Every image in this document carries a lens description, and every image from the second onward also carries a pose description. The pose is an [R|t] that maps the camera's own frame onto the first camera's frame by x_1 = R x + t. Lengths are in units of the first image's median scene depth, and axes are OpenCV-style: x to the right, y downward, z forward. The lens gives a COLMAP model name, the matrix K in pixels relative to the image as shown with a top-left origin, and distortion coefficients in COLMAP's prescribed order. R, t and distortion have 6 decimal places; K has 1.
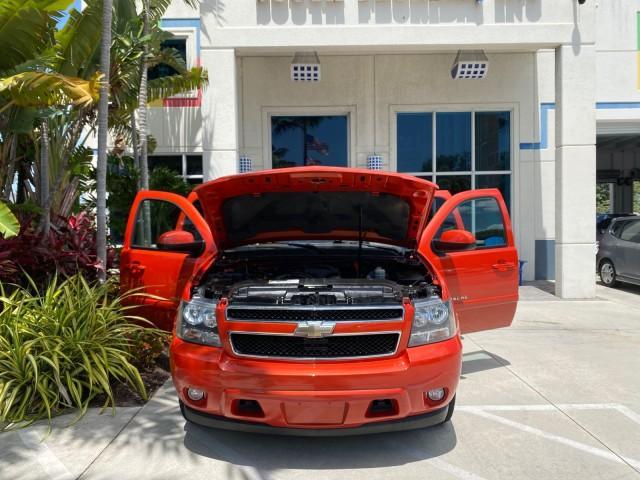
lens RADIAL K [[495.4, 0, 315.4], [0, 495.4, 239.6], [0, 0, 1]] dist [0.028495, -0.036195]
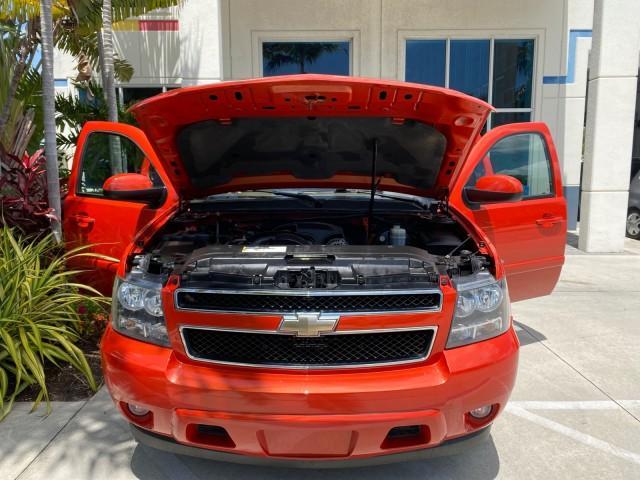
lens RADIAL K [[495.4, 0, 315.1], [0, 495.4, 235.7], [0, 0, 1]] dist [0.028495, -0.036195]
pose [[0.999963, 0.006492, 0.005558, 0.001945], [-0.007039, 0.994460, 0.104882, -0.004910], [-0.004846, -0.104917, 0.994469, 0.231407]]
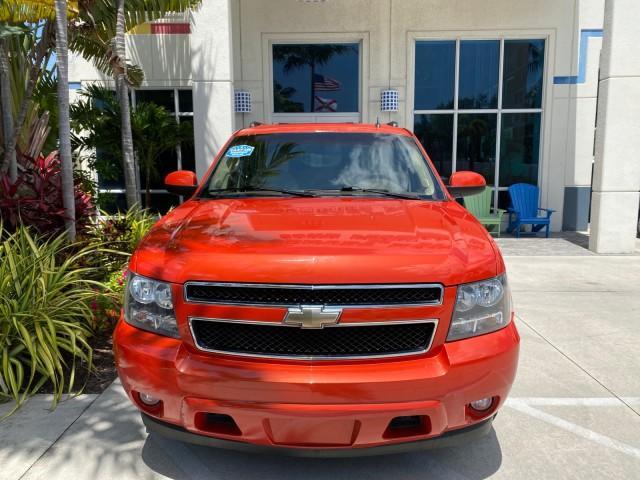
lens RADIAL K [[495.4, 0, 314.7], [0, 495.4, 237.5], [0, 0, 1]] dist [0.028495, -0.036195]
pose [[0.999826, 0.008286, -0.016731, 0.008135], [-0.006484, 0.994443, 0.105072, -0.000553], [0.017509, -0.104945, 0.994324, 0.216075]]
